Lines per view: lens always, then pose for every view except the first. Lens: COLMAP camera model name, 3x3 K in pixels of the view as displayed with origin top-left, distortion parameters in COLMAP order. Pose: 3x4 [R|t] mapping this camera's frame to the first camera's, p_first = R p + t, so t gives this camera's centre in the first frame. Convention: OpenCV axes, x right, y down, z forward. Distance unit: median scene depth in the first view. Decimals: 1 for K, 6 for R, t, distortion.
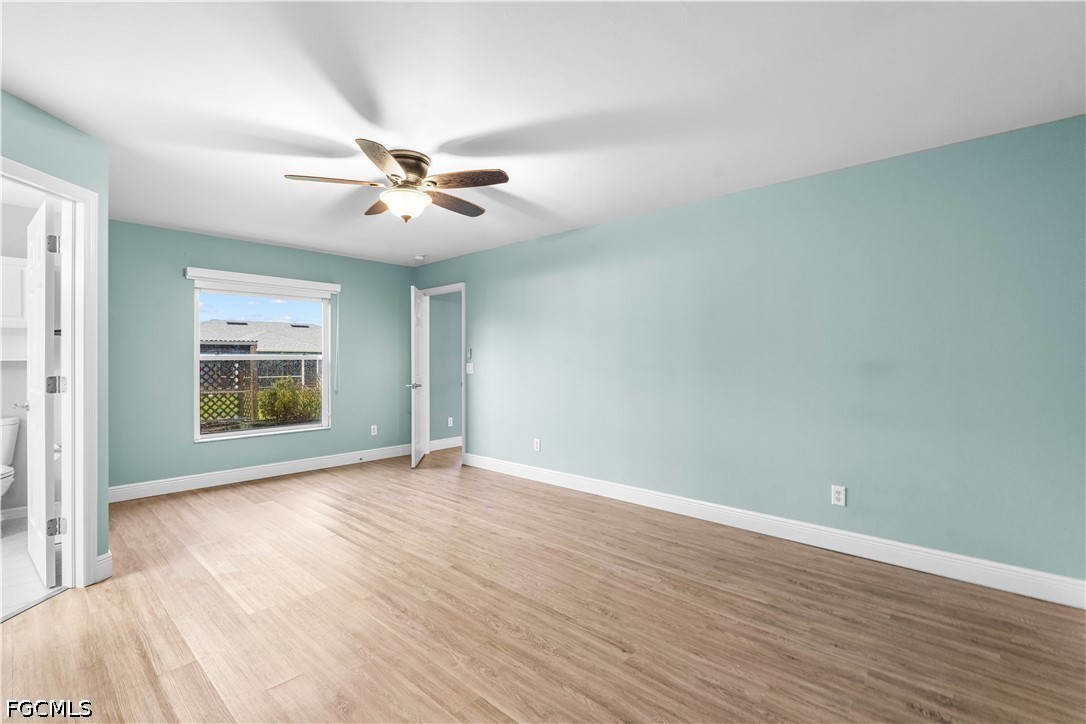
lens RADIAL K [[484.0, 0, 543.0], [0, 484.0, 362.0], [0, 0, 1]] dist [-0.000841, -0.000148]
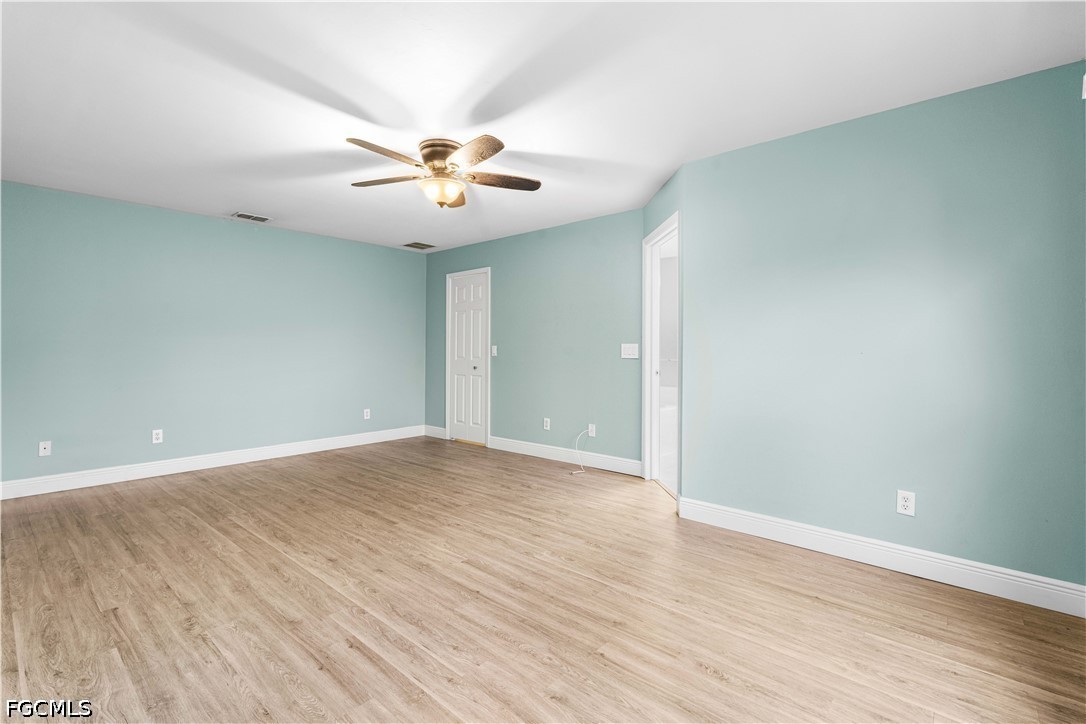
lens RADIAL K [[498.7, 0, 542.1], [0, 498.7, 347.1], [0, 0, 1]] dist [0.003268, 0.000061]
pose [[-0.999921, -0.001963, -0.012400, -0.490749], [-0.001946, 0.999997, -0.001341, 0.017800], [0.012403, -0.001317, -0.999922, 2.075179]]
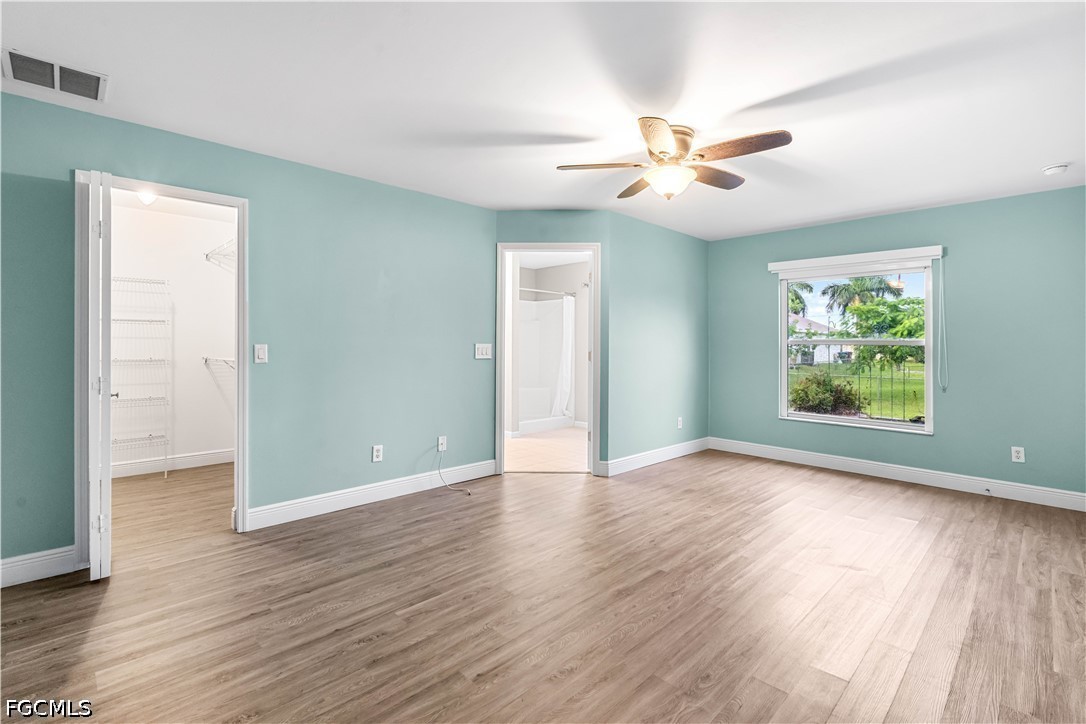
lens RADIAL K [[498.7, 0, 542.1], [0, 498.7, 347.1], [0, 0, 1]] dist [0.003268, 0.000061]
pose [[-0.055893, 0.007339, -0.998410, 0.725383], [-0.013153, 0.999881, 0.008086, -0.000534], [0.998350, 0.013584, -0.055789, 0.796163]]
